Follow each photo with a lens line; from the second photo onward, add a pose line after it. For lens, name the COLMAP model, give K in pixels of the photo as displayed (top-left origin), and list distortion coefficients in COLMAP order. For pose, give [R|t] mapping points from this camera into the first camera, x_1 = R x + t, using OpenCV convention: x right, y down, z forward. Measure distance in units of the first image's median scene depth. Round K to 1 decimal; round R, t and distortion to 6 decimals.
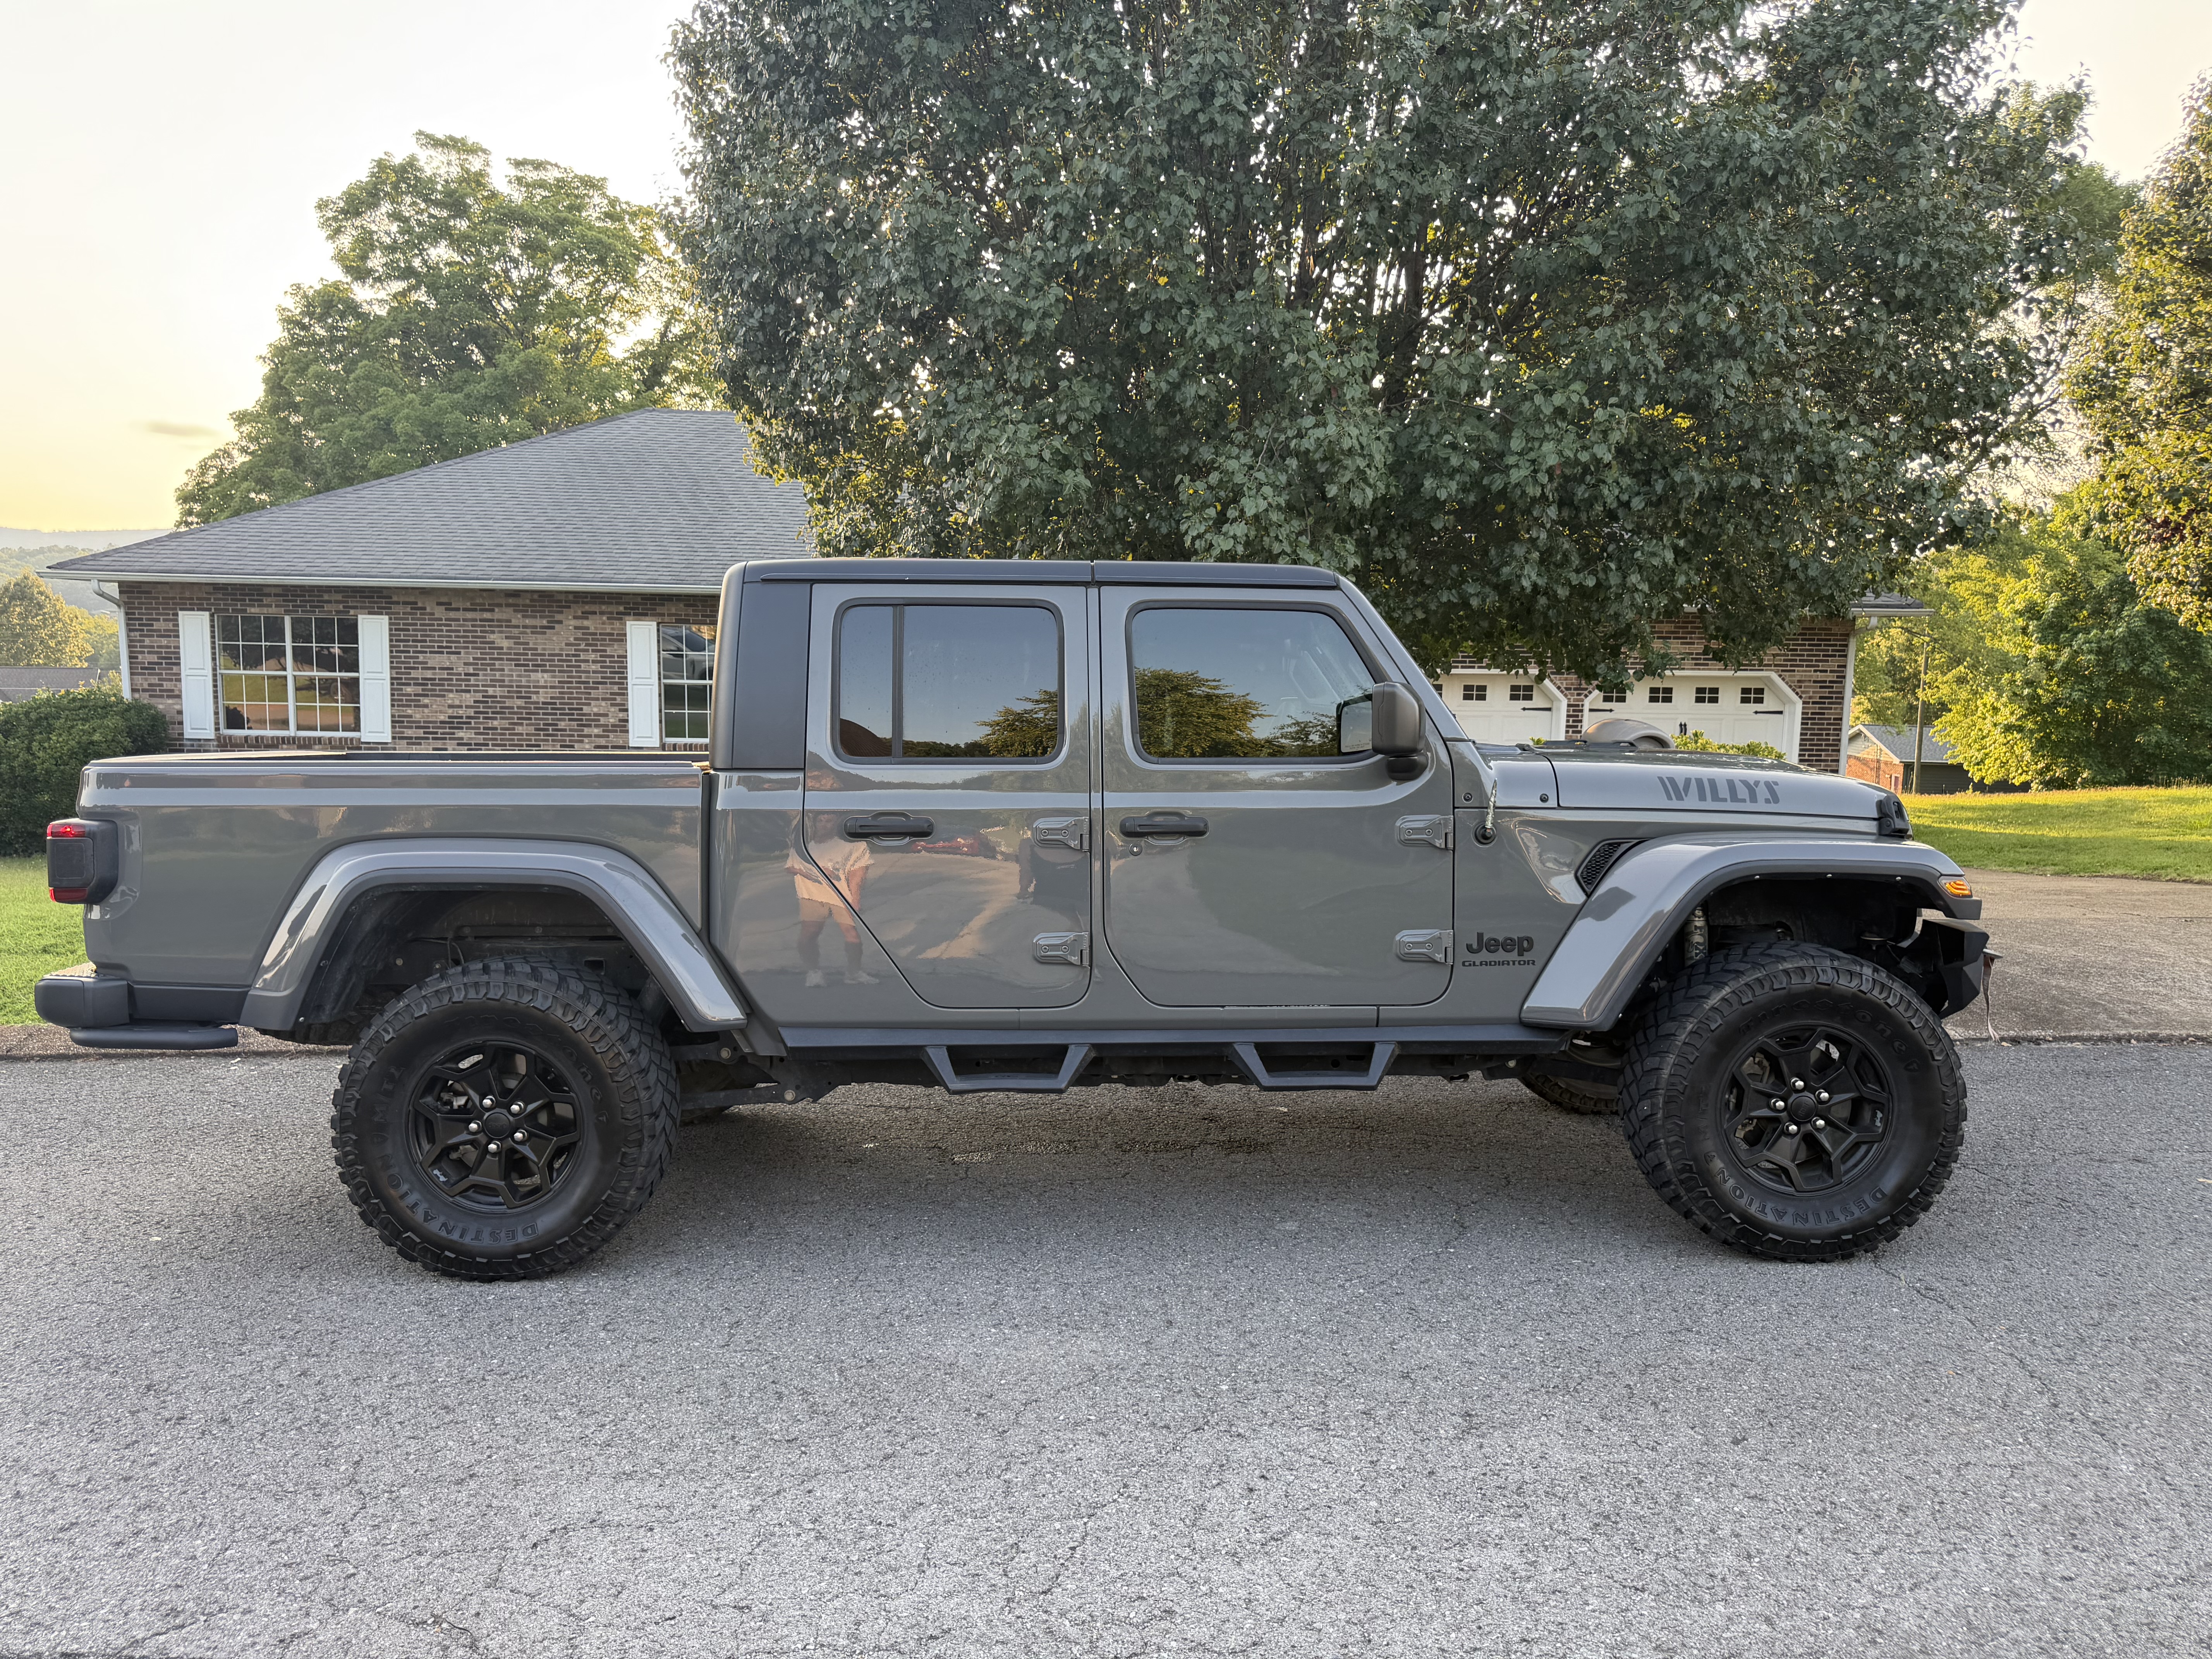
lens RADIAL K [[1561.2, 0, 1106.0], [0, 1561.2, 829.5], [0, 0, 1]] dist [0.132684, -0.282614]
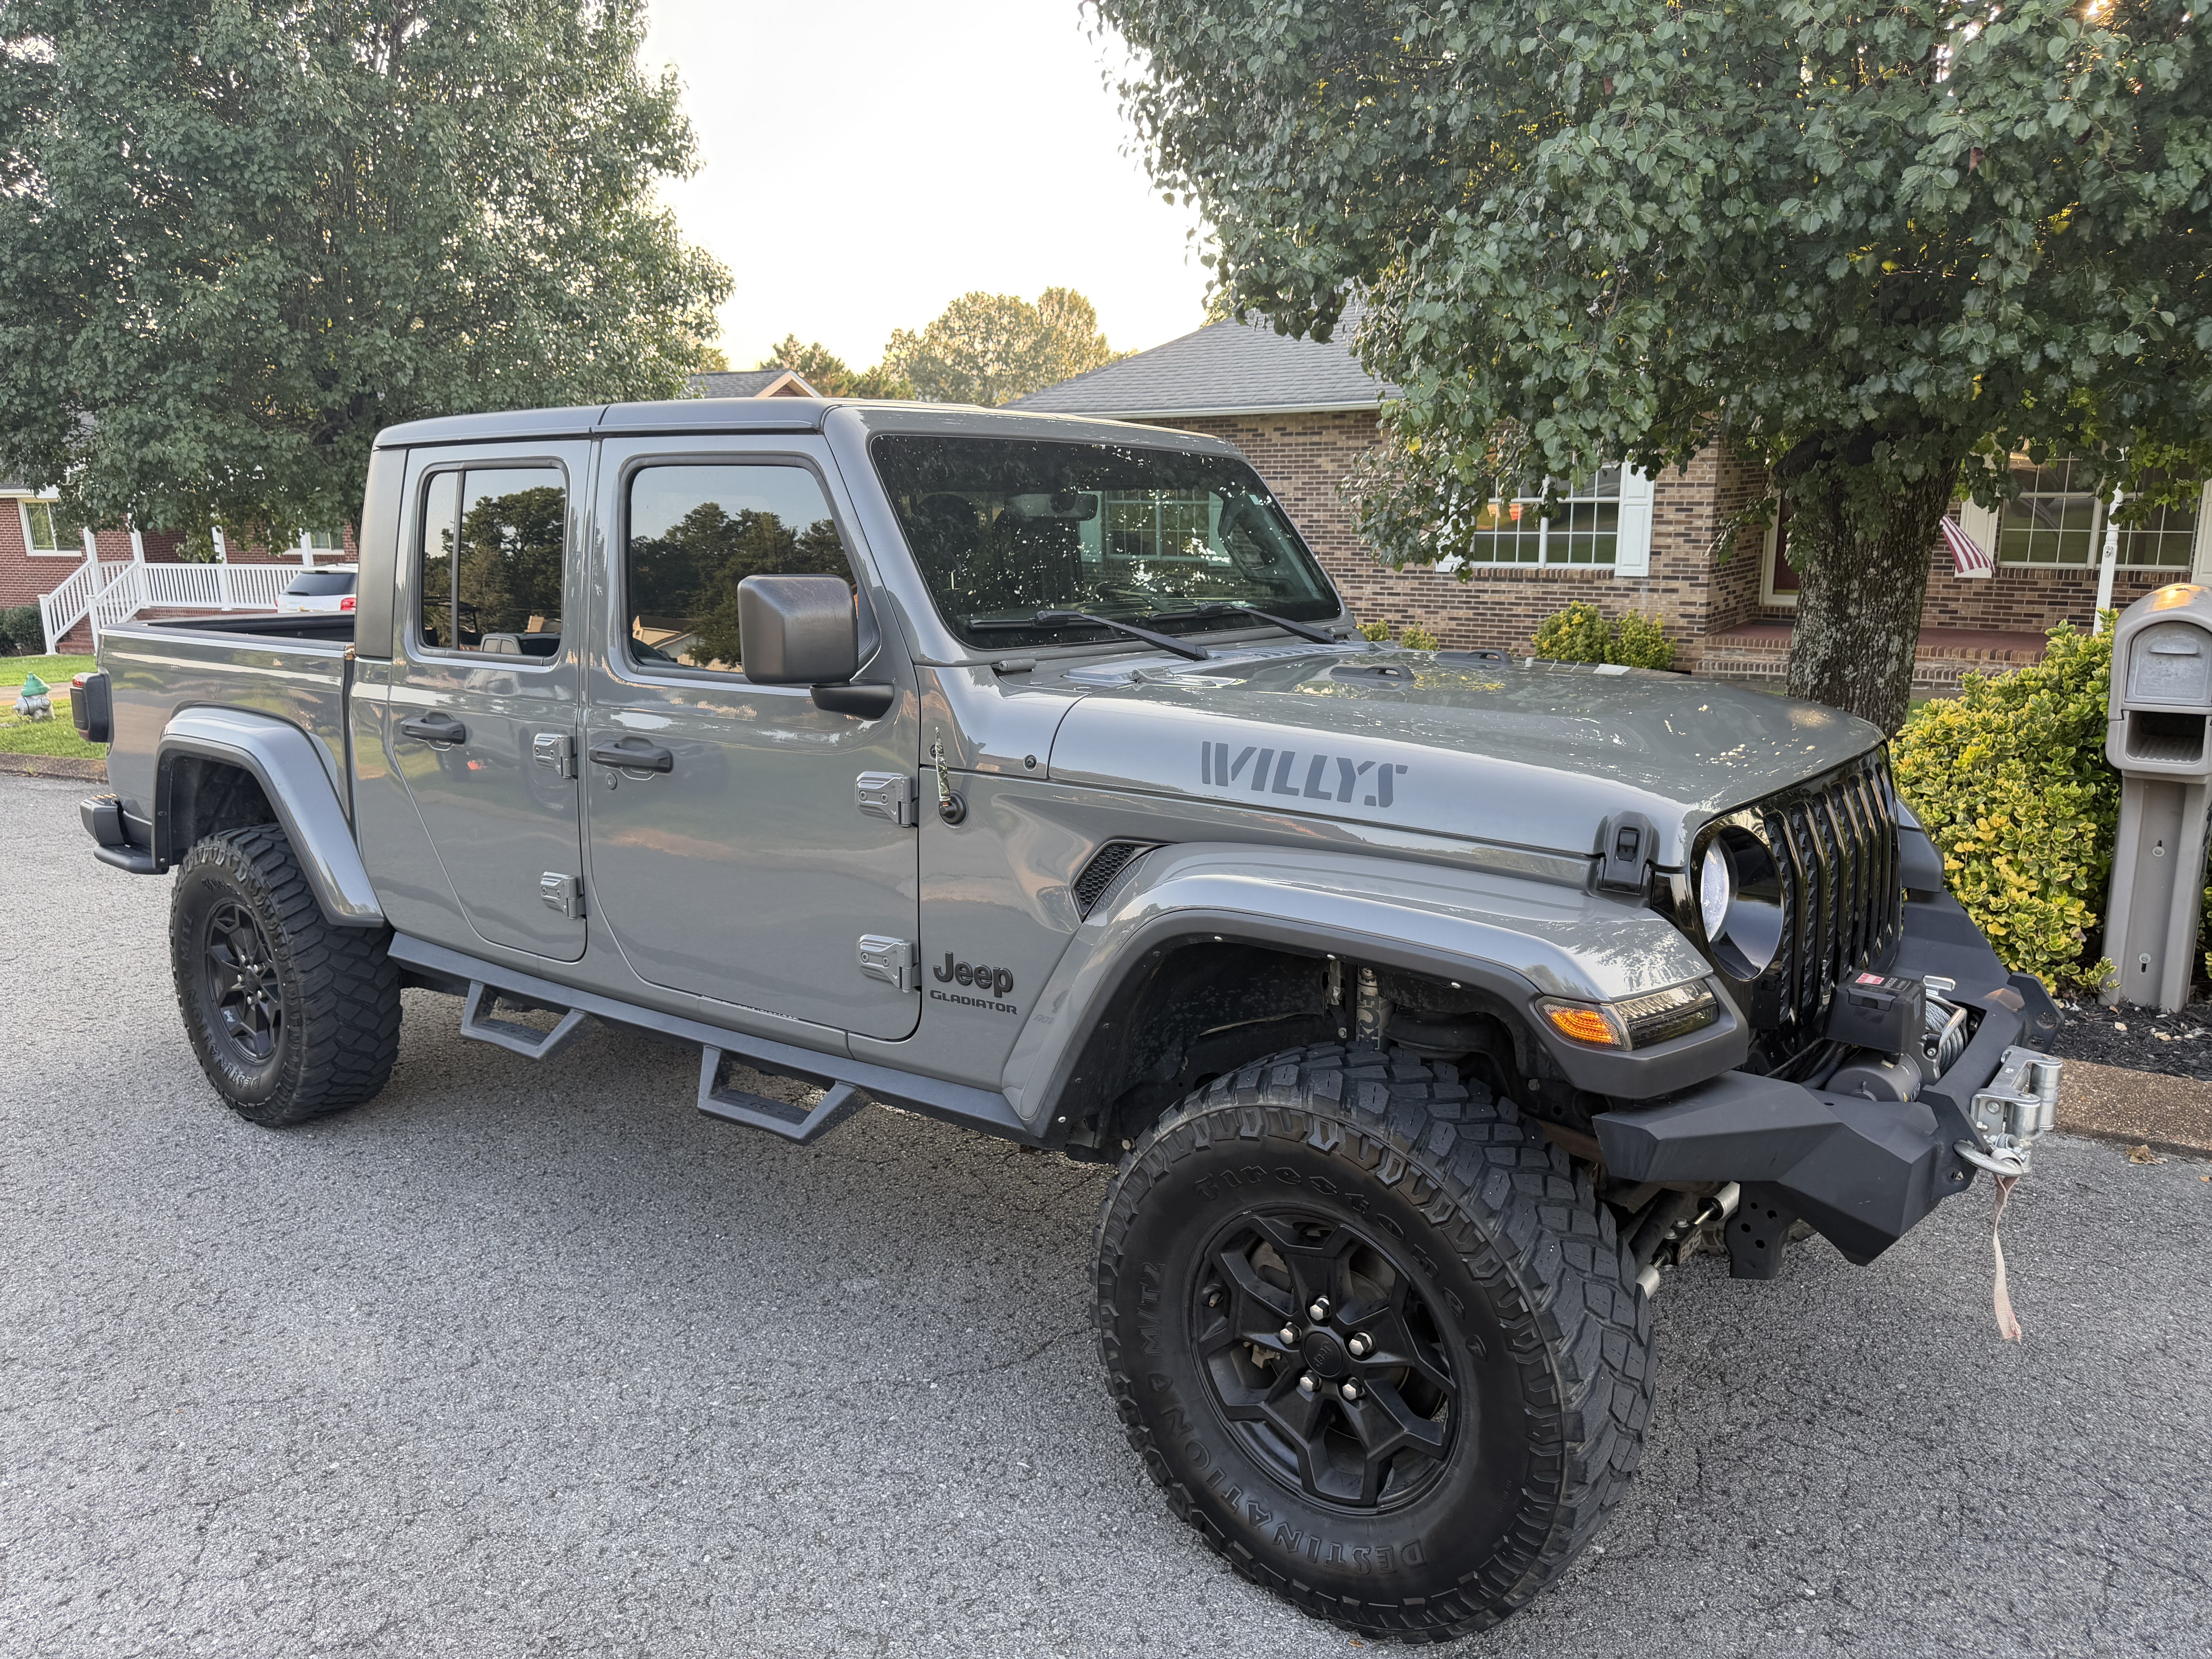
lens RADIAL K [[1561.2, 0, 1106.0], [0, 1561.2, 829.5], [0, 0, 1]] dist [0.132684, -0.282614]
pose [[0.773986, 0.114365, -0.622789, 0.415426], [-0.038608, 0.990248, 0.133861, -0.046408], [0.632024, -0.079562, 0.770854, 0.317635]]
